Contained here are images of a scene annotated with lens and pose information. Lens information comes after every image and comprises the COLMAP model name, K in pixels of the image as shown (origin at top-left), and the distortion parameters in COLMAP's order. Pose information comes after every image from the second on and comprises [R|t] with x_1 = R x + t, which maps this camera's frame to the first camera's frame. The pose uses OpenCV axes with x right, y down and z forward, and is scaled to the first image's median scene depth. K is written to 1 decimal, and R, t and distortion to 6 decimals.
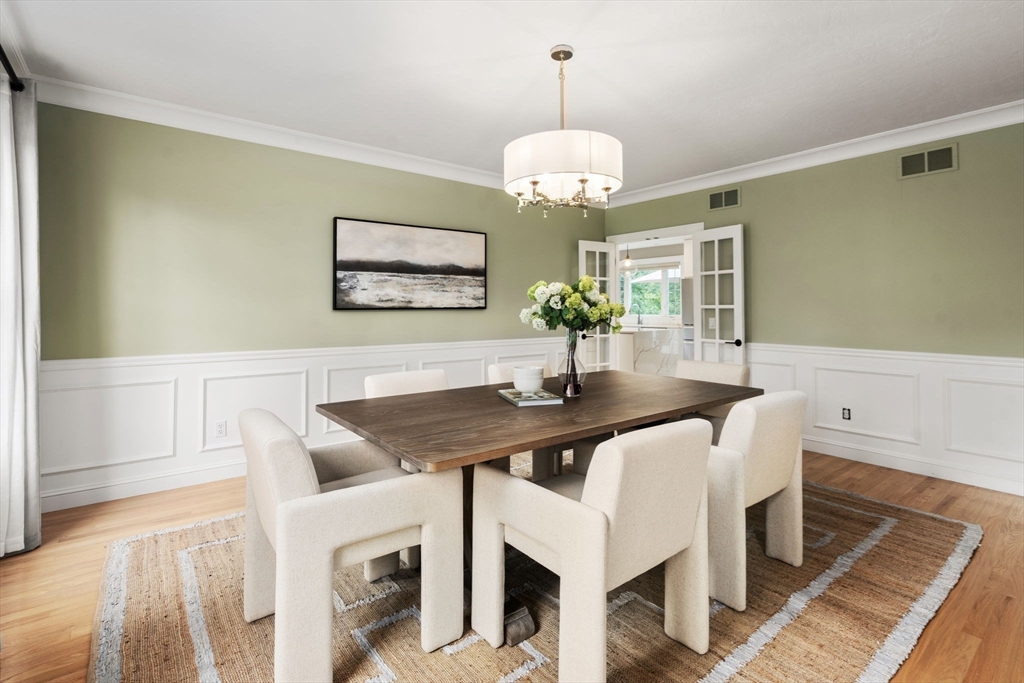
lens RADIAL K [[471.6, 0, 509.1], [0, 471.6, 306.4], [0, 0, 1]] dist [0.001456, 0.000101]
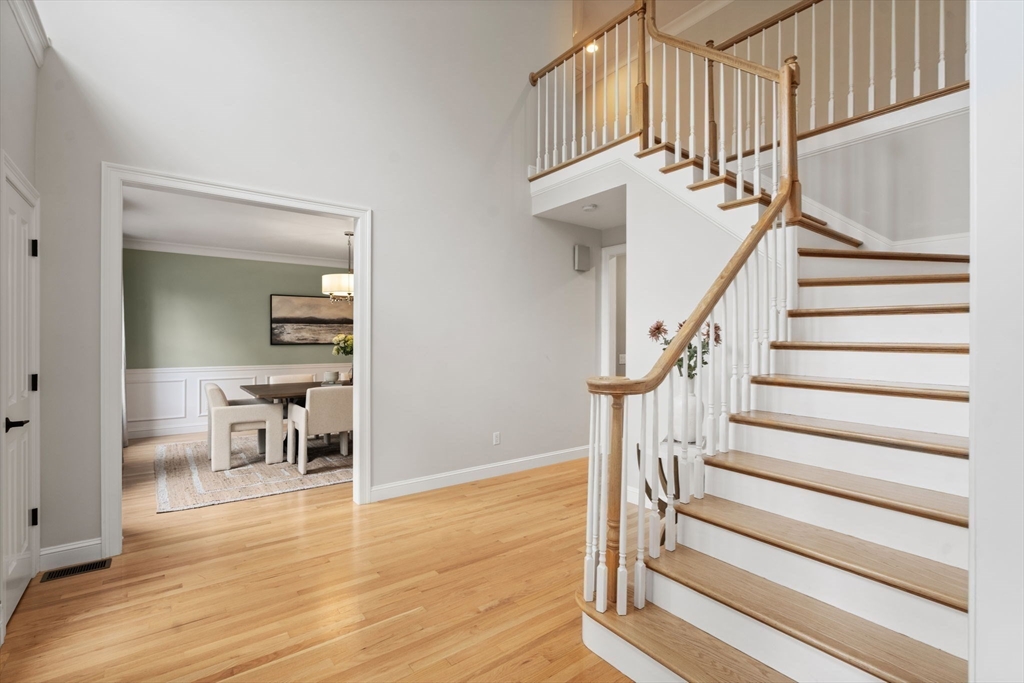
lens RADIAL K [[471.6, 0, 512.3], [0, 471.6, 342.1], [0, 0, 1]] dist [0.001456, 0.000101]
pose [[0.999613, -0.000697, -0.027816, 0.608368], [0.001120, 0.999884, 0.015177, -0.029434], [0.027802, -0.015202, 0.999498, -0.797291]]
